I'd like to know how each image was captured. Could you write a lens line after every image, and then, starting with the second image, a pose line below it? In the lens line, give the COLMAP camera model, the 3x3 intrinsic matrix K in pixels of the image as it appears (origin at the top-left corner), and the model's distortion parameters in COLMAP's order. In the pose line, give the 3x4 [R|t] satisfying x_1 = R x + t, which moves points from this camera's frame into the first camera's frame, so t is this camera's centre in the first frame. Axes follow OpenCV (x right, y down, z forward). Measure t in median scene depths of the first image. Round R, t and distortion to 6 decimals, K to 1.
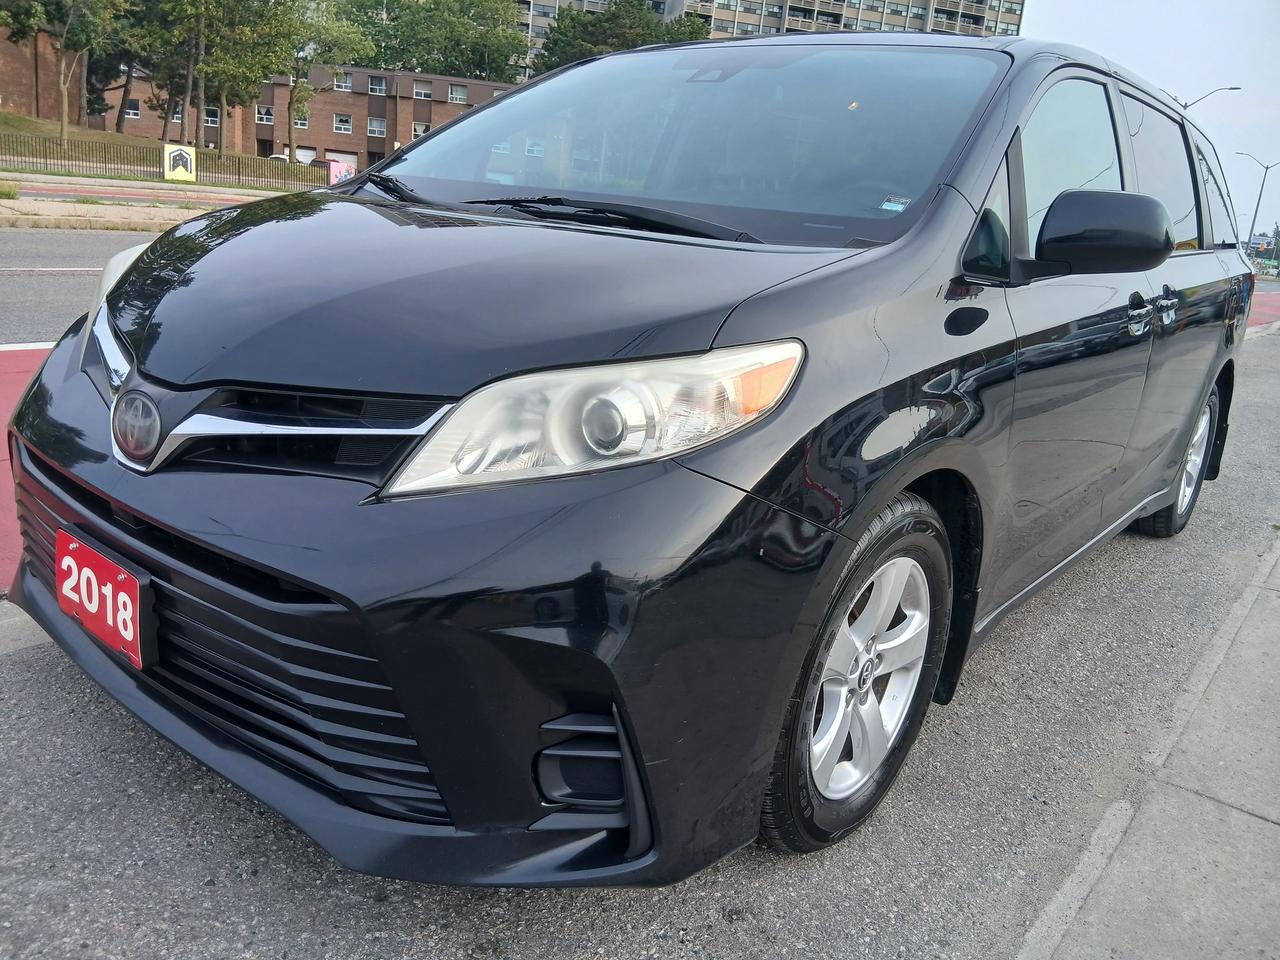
lens RADIAL K [[970.4, 0, 640.0], [0, 970.4, 480.0], [0, 0, 1]] dist [0.106105, -0.198886]
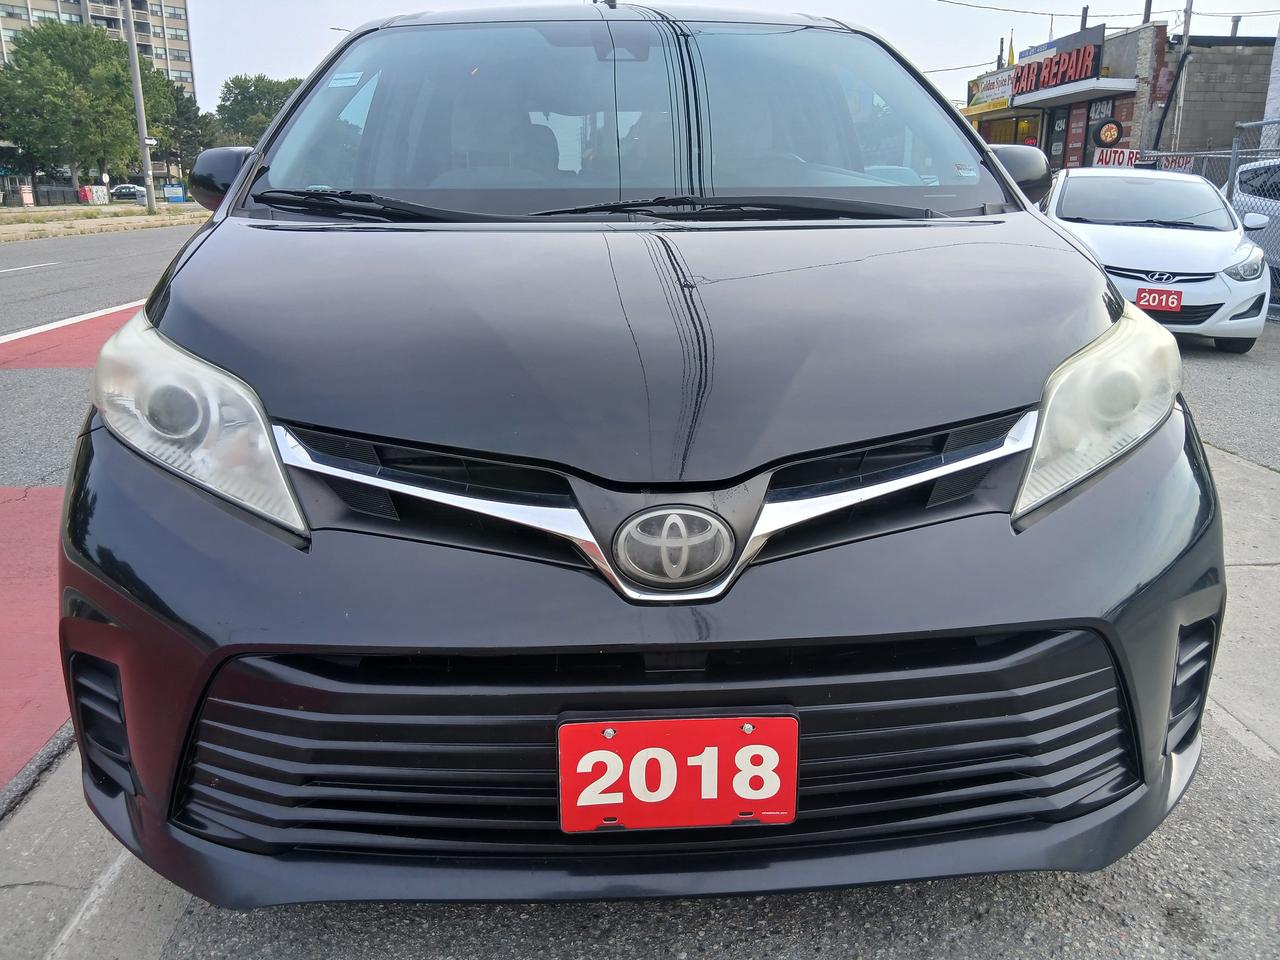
lens RADIAL K [[970.4, 0, 640.0], [0, 970.4, 480.0], [0, 0, 1]] dist [0.106105, -0.198886]
pose [[0.749585, -0.284710, 0.597547, -1.007422], [0.253812, 0.957391, 0.137773, -0.226783], [-0.611312, 0.048392, 0.789909, 0.402456]]
